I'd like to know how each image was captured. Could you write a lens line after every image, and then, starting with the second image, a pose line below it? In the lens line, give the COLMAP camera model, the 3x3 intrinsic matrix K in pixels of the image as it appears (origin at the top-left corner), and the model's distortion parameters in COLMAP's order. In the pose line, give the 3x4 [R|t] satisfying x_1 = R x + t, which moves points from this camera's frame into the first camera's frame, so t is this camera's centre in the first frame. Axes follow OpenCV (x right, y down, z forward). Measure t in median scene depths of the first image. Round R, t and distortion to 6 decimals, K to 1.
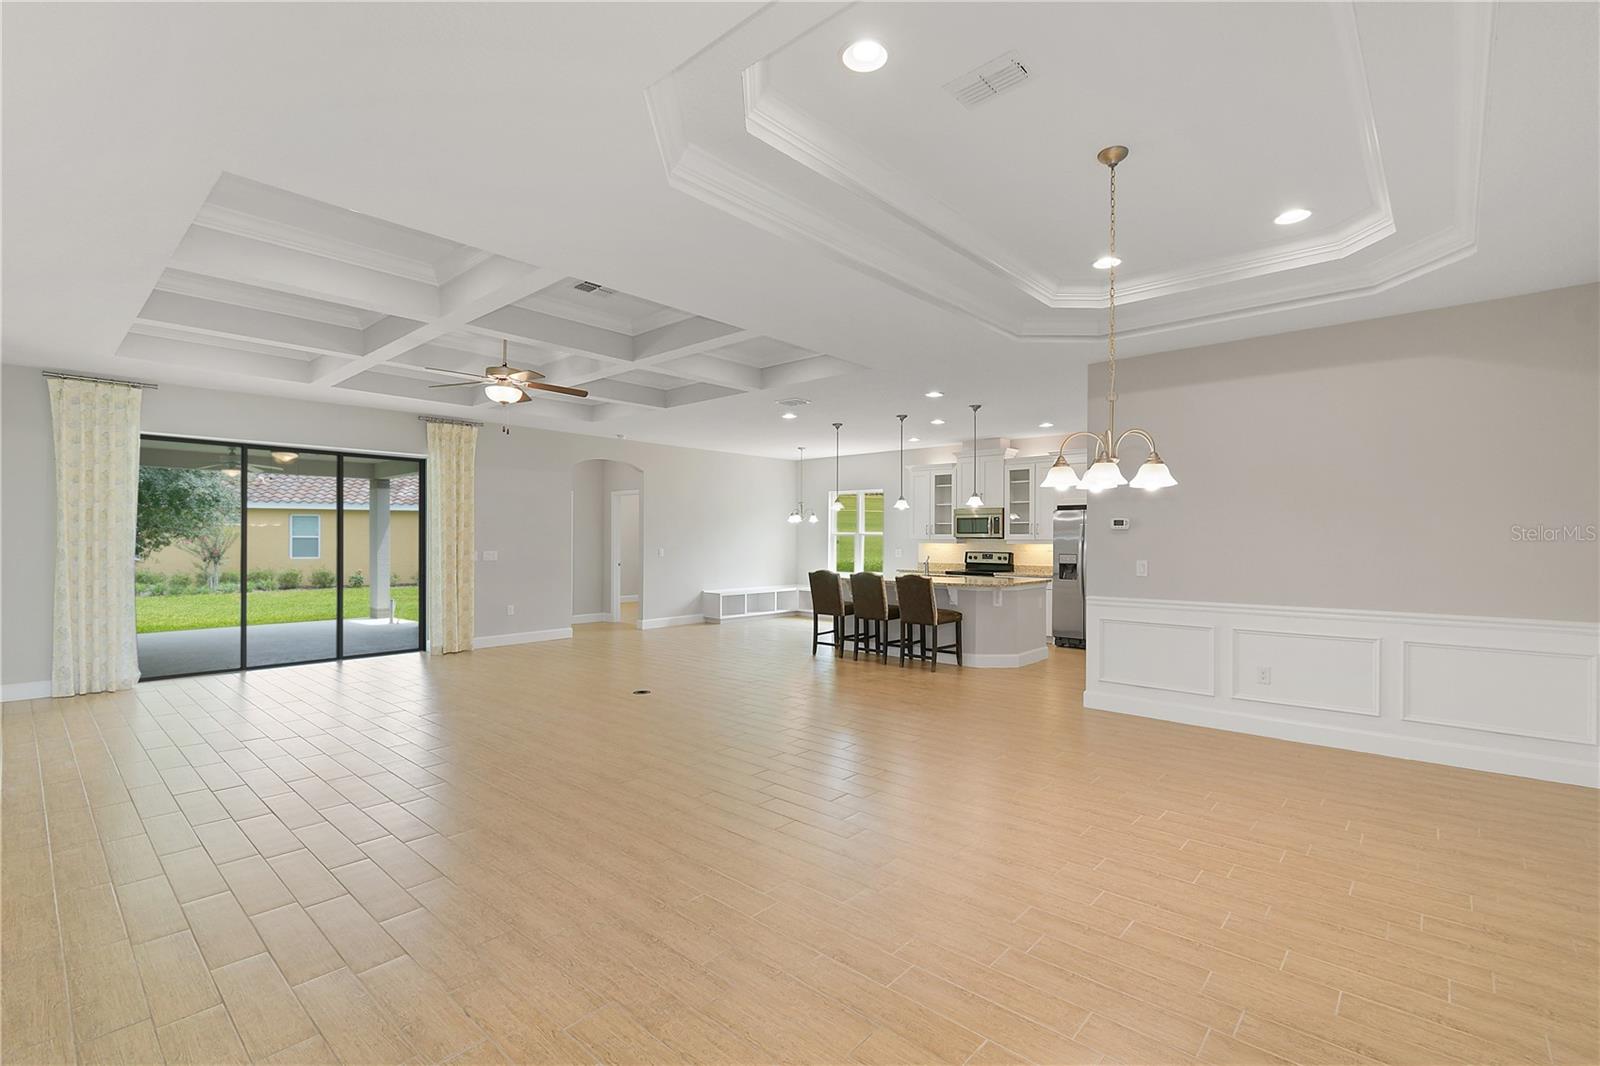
lens RADIAL K [[715.4, 0, 796.0], [0, 715.4, 536.9], [0, 0, 1]] dist [-0.001894, 0.000151]
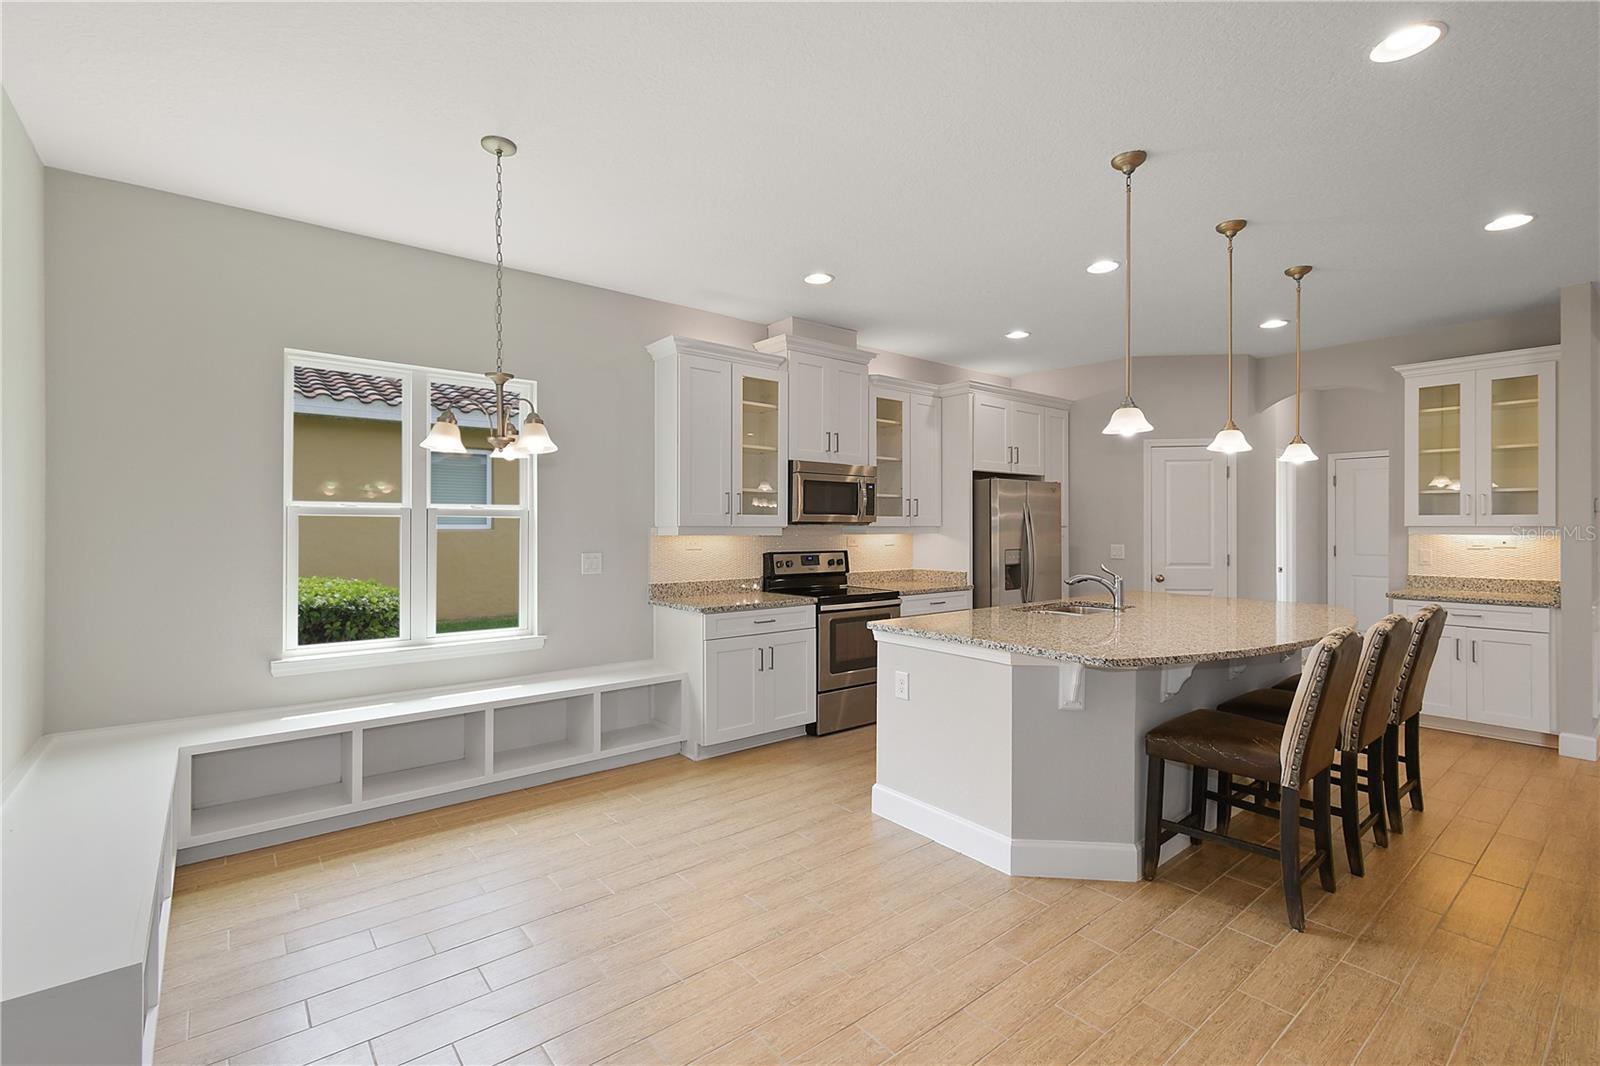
lens RADIAL K [[715.4, 0, 804.7], [0, 715.4, 526.5], [0, 0, 1]] dist [-0.001894, 0.000151]
pose [[0.160674, -0.002276, 0.987005, -0.228232], [-0.003234, 0.999991, 0.002833, 0.002264], [-0.987002, -0.003647, 0.160665, 0.925302]]
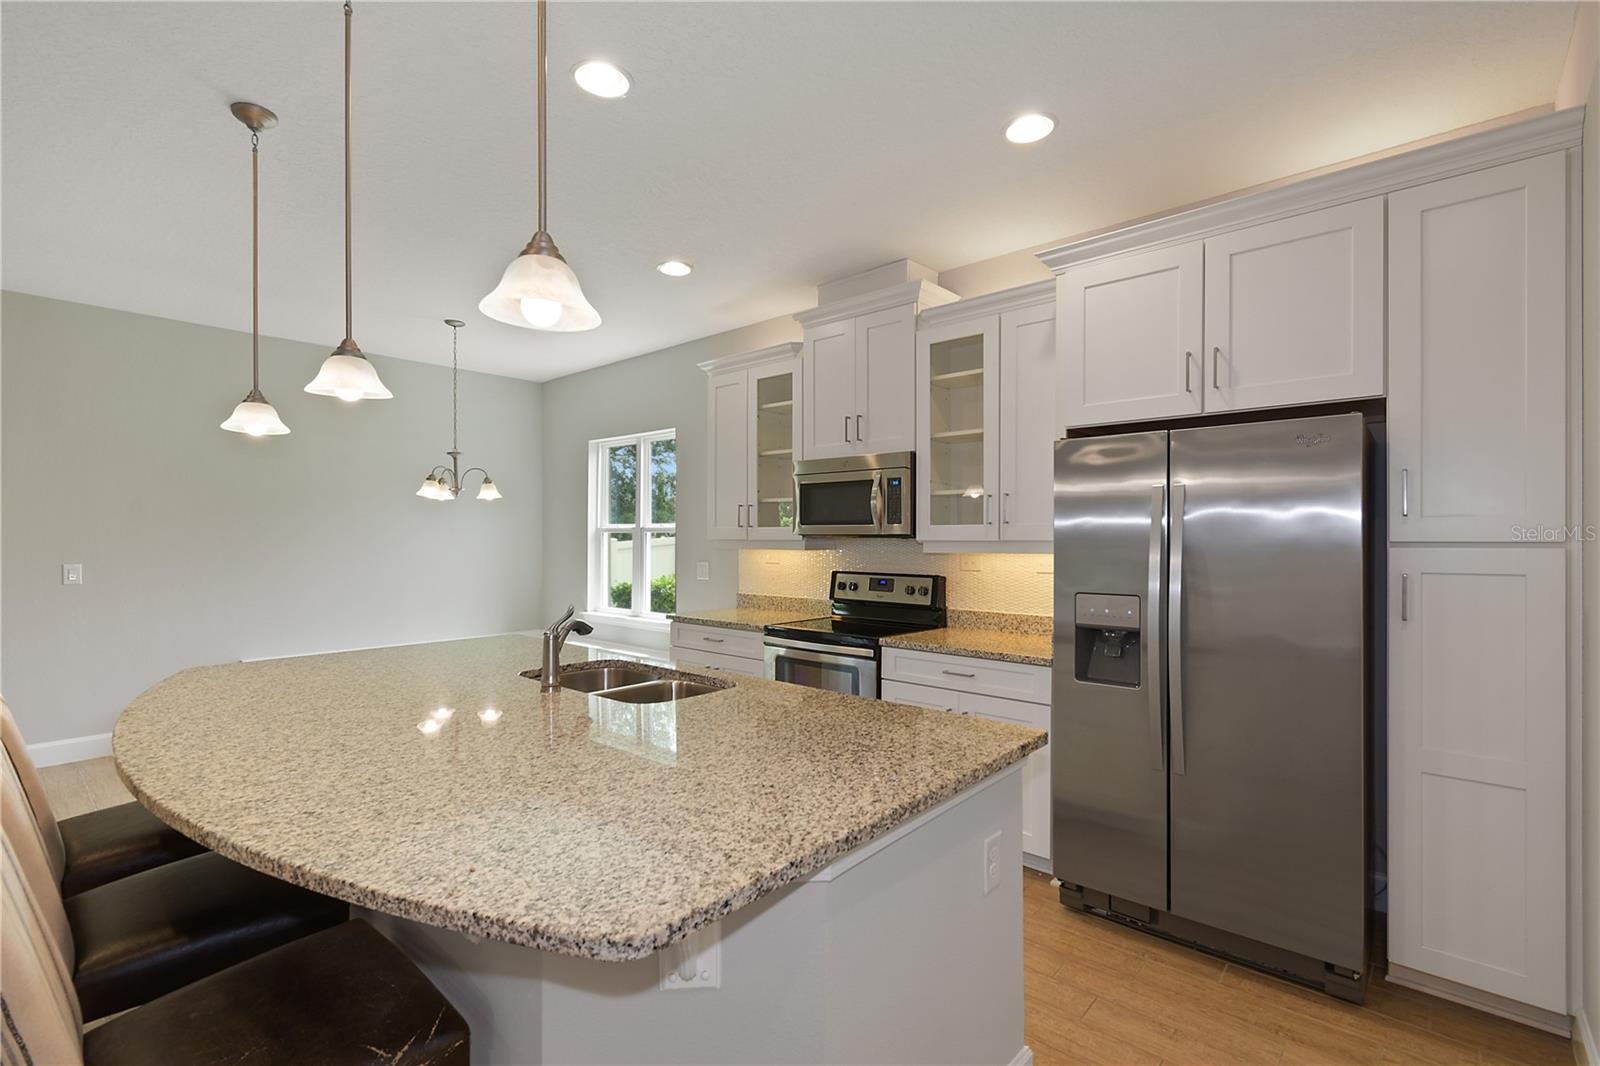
lens RADIAL K [[715.4, 0, 801.0], [0, 715.4, 539.3], [0, 0, 1]] dist [-0.001894, 0.000151]
pose [[0.999983, -0.002636, 0.005216, 0.223371], [0.002616, 0.999989, 0.003939, 0.001550], [-0.005226, -0.003925, 0.999979, 0.620782]]
